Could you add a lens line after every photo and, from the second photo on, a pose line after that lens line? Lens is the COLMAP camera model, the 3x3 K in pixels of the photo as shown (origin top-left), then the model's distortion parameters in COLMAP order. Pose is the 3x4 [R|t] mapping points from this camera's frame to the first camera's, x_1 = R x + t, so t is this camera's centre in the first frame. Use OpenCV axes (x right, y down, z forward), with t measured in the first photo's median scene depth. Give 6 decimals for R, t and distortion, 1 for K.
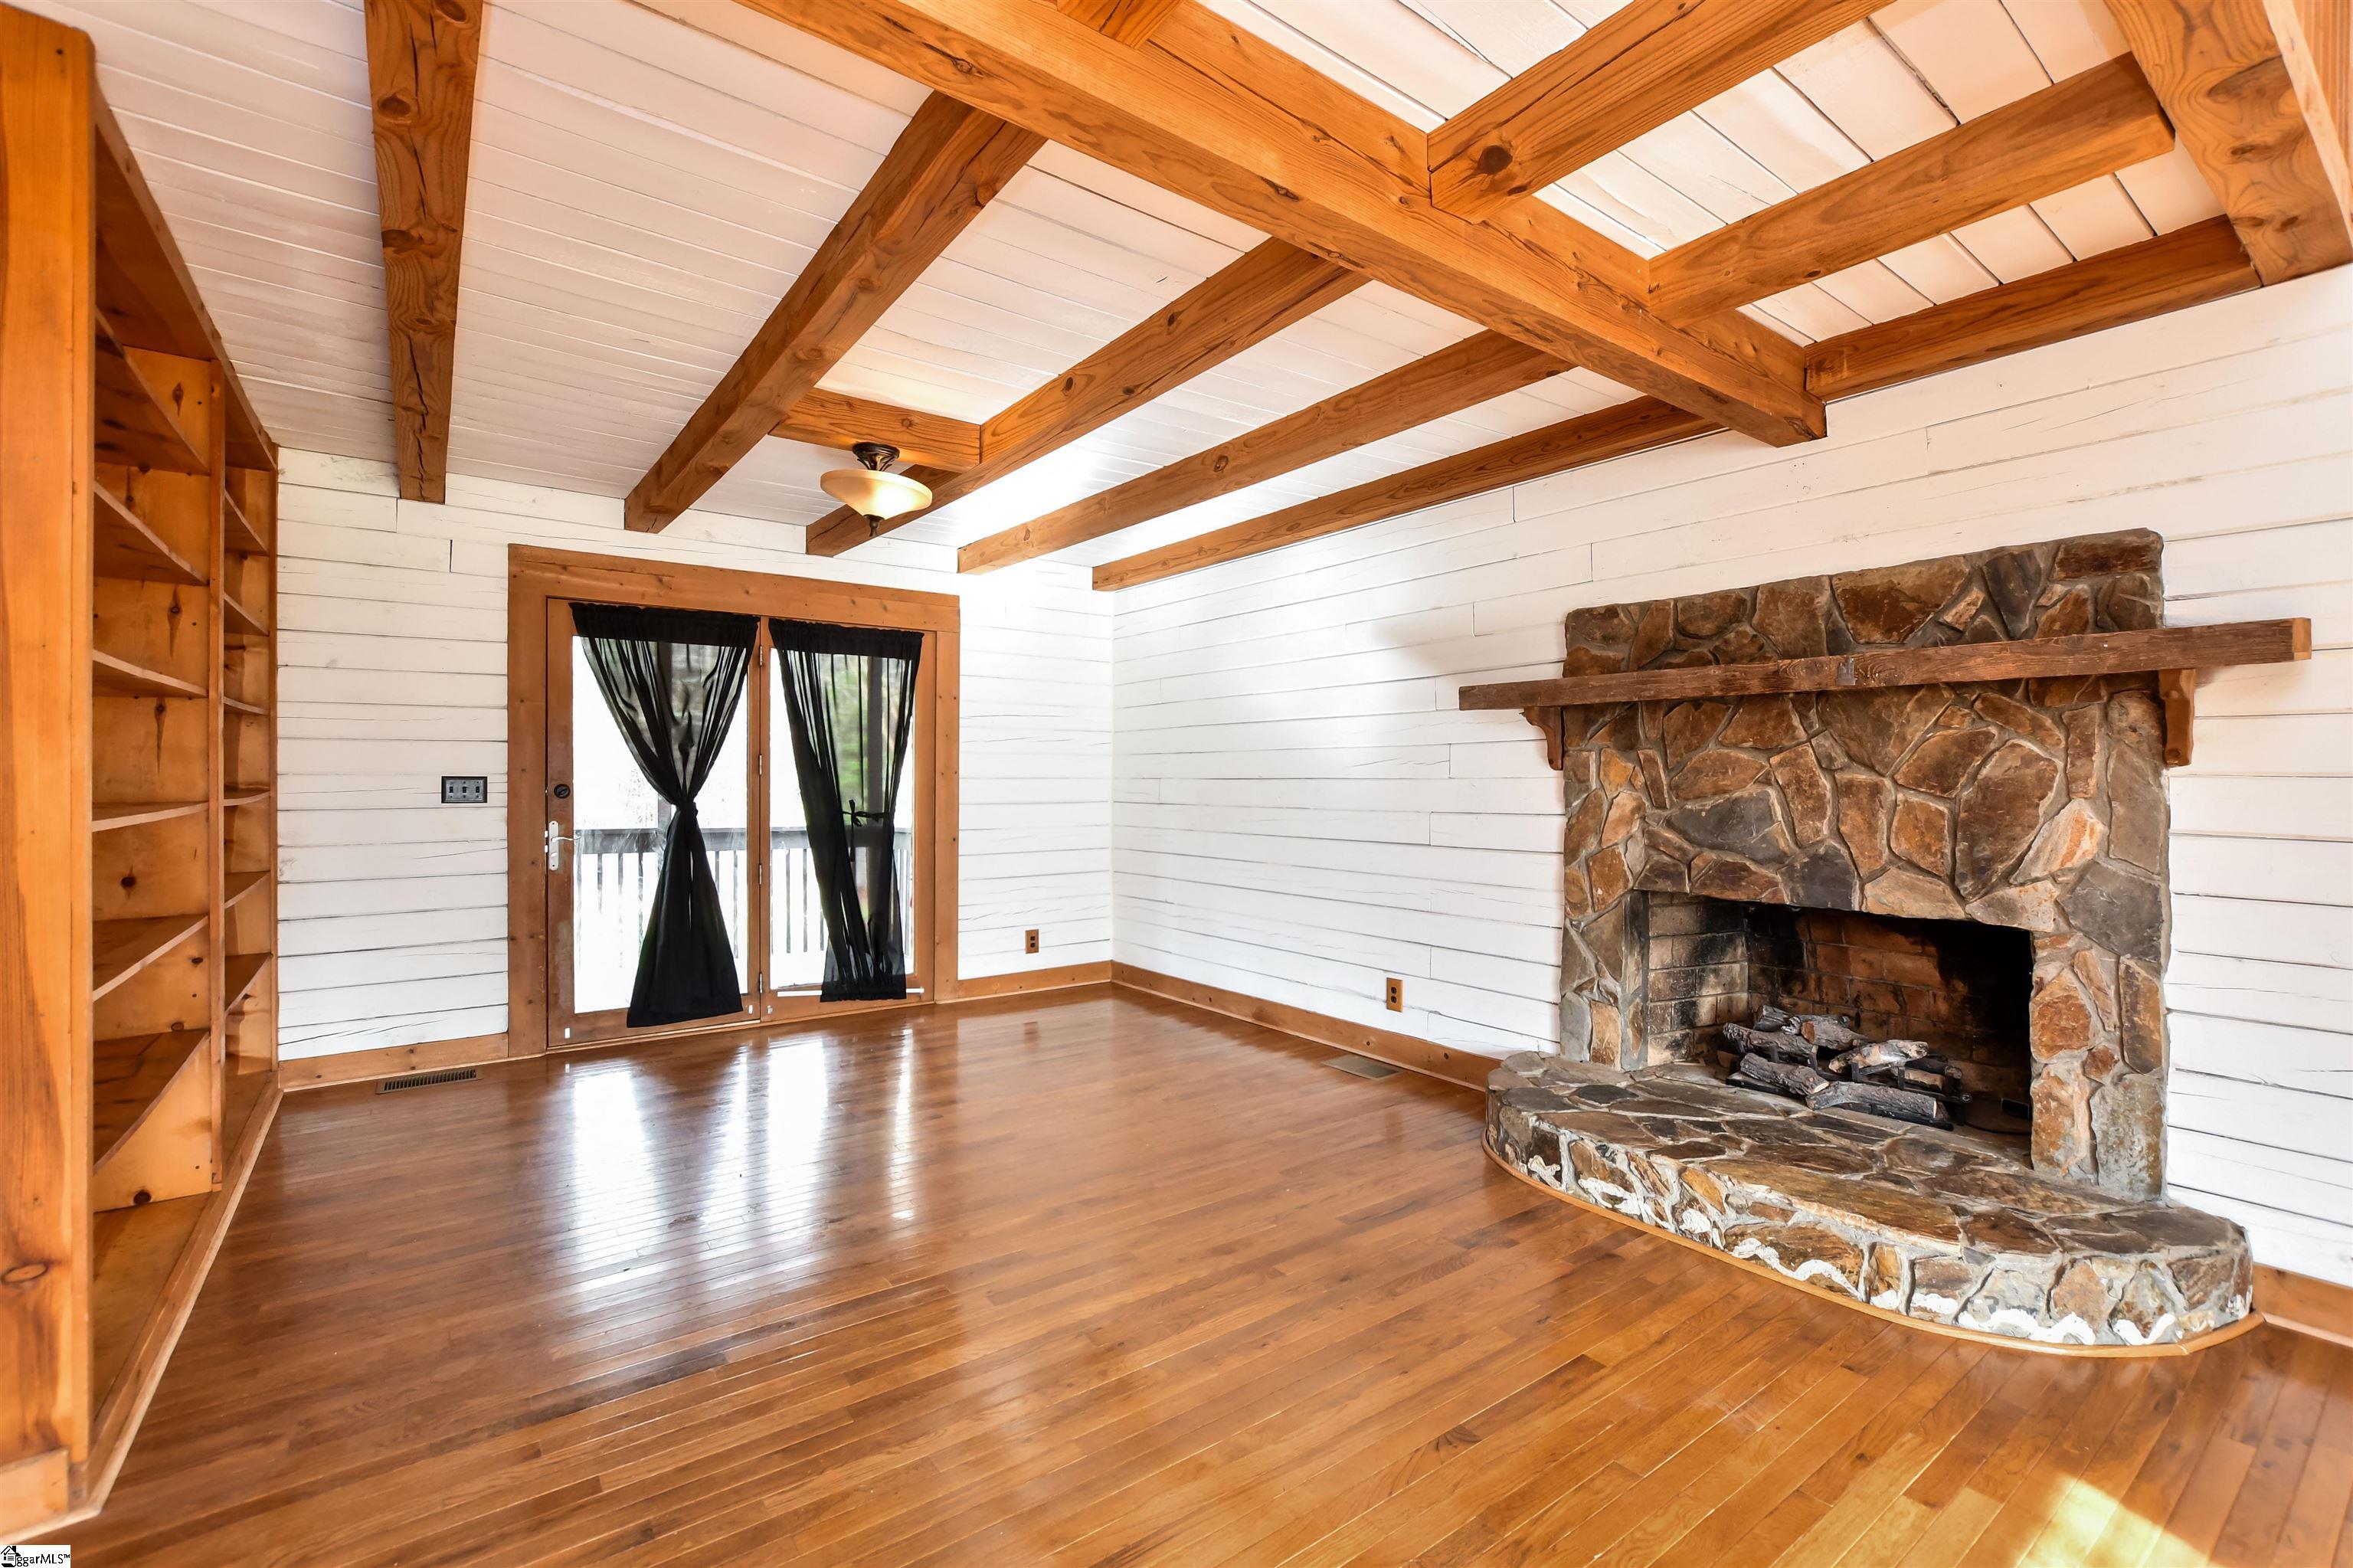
lens RADIAL K [[1053.2, 0, 1212.3], [0, 1053.2, 777.1], [0, 0, 1]] dist [-0.011838, 0.002395]
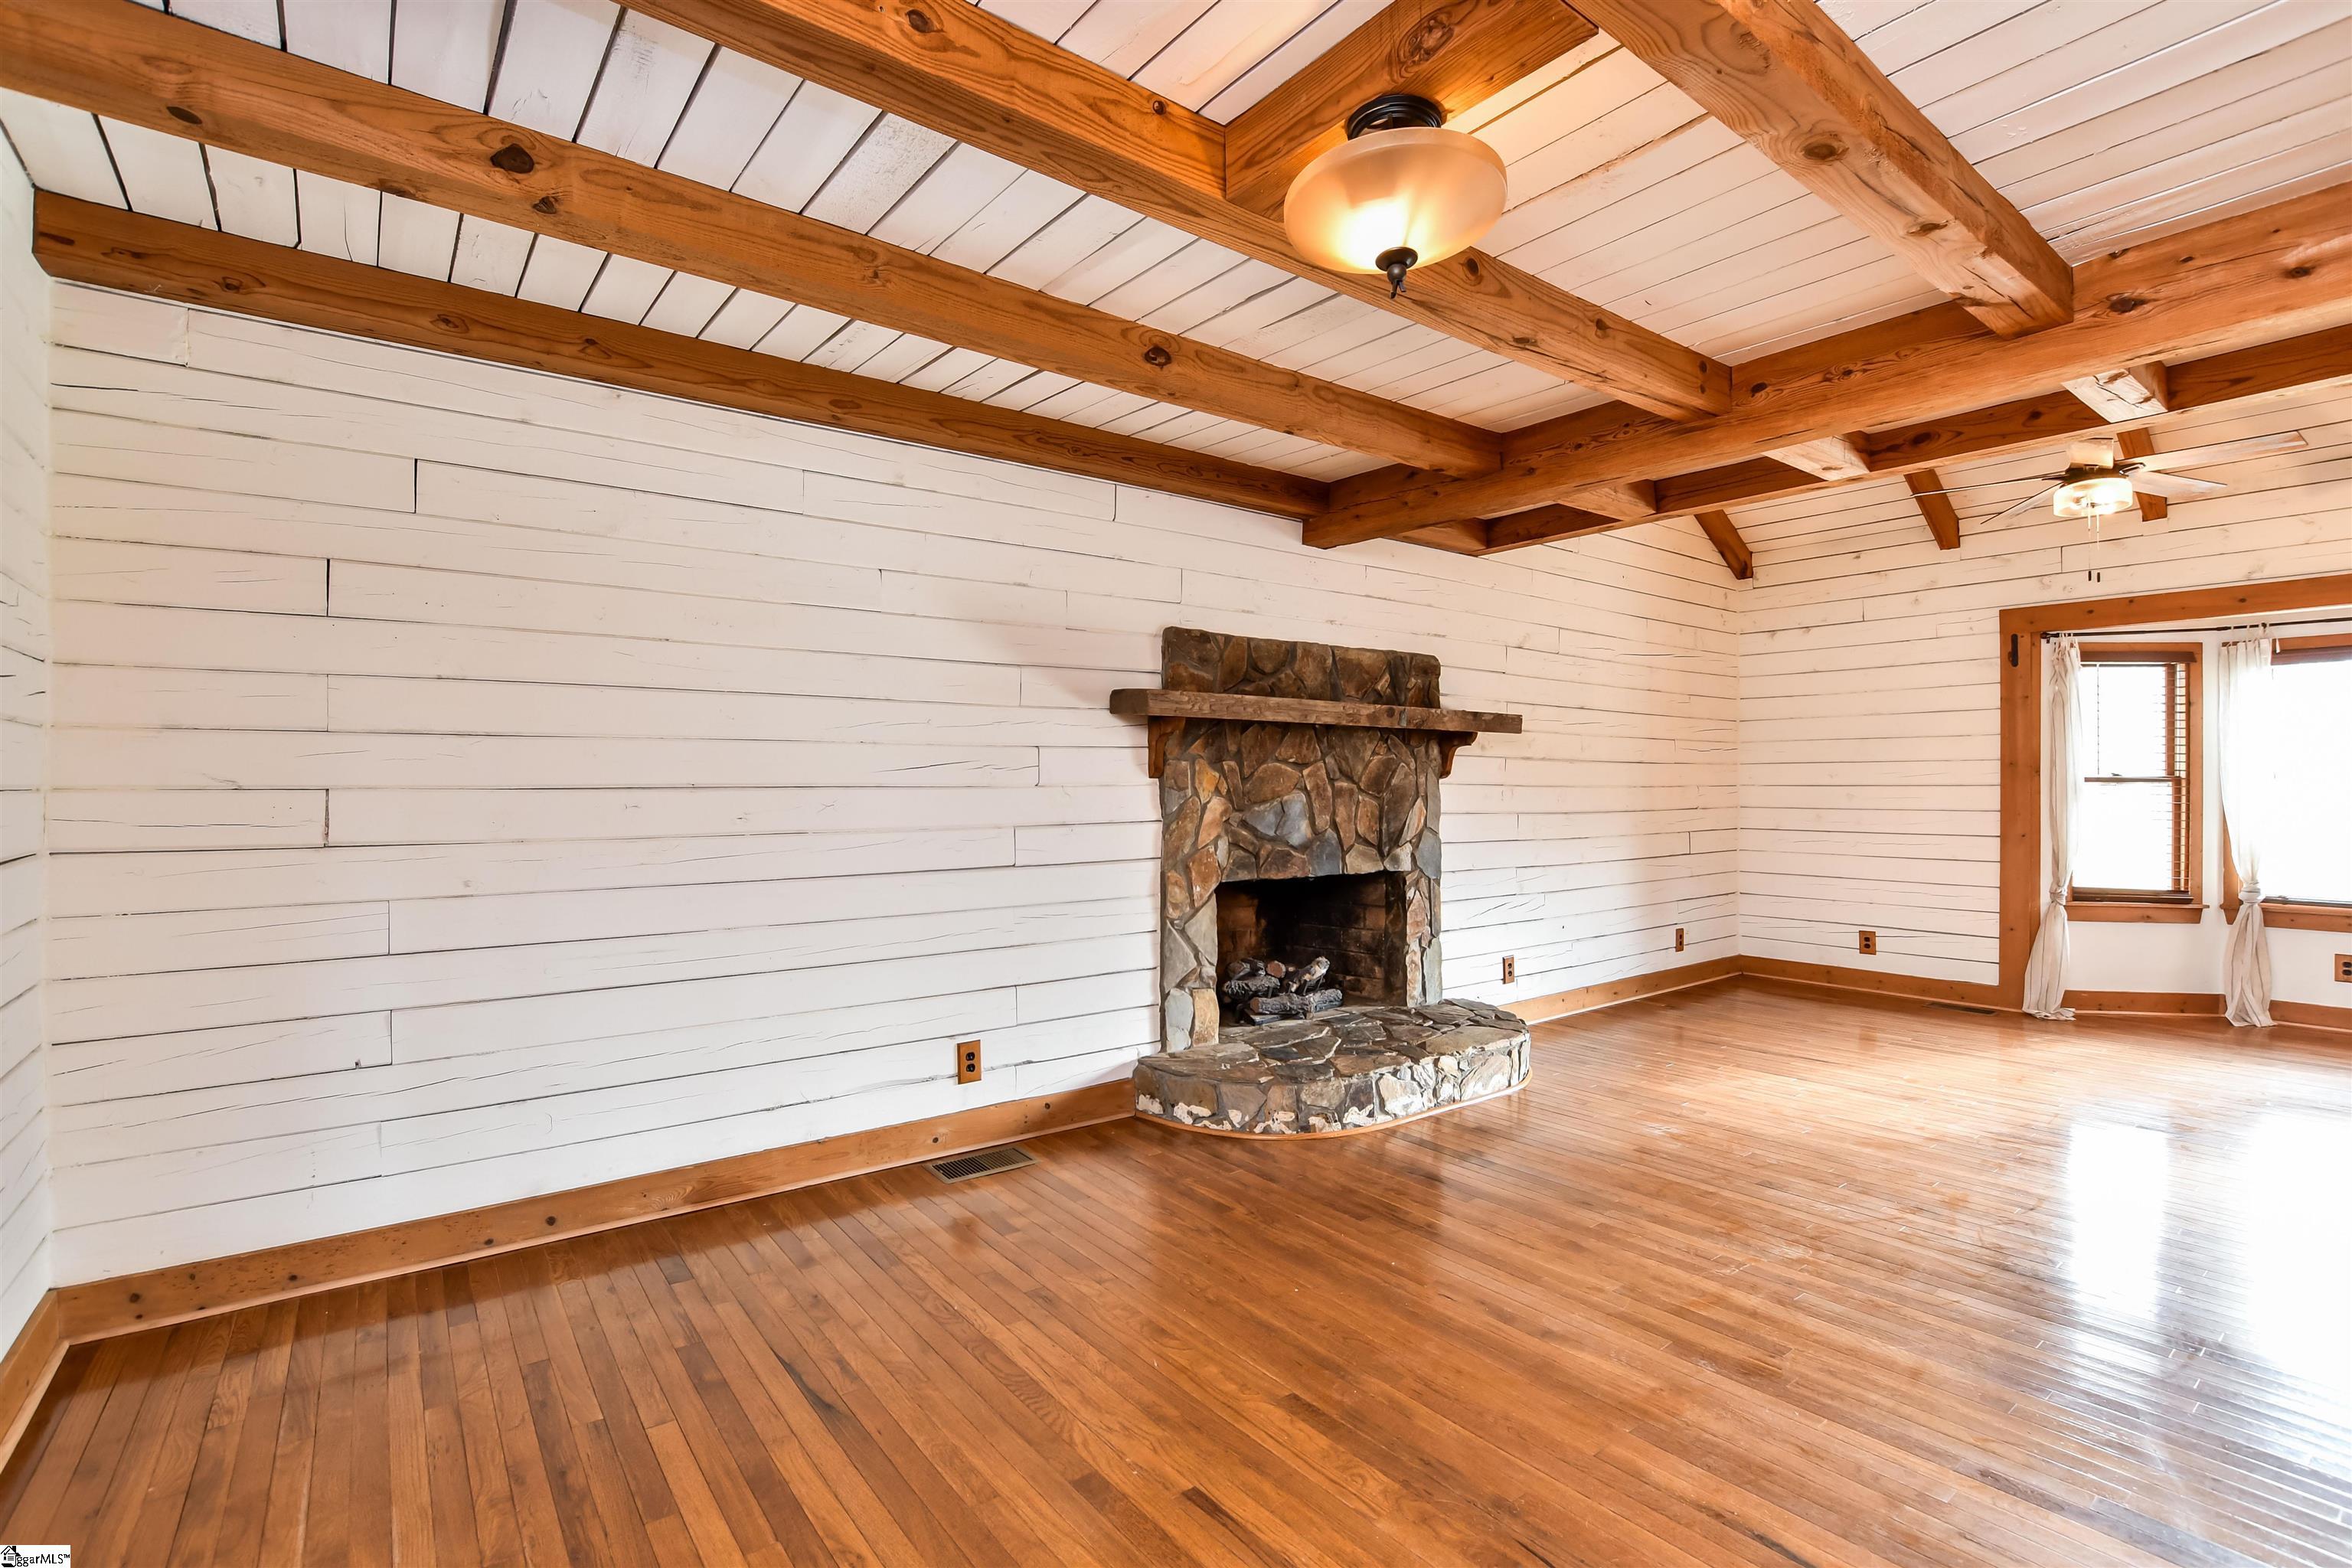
lens RADIAL K [[1099.5, 0, 1171.3], [0, 1099.5, 780.1], [0, 0, 1]] dist [-0.022153, -0.000174]
pose [[-0.010161, -0.002878, 0.999944, -0.844724], [-0.005615, 0.999980, 0.002821, -0.008864], [-0.999933, -0.005586, -0.010177, 1.121245]]
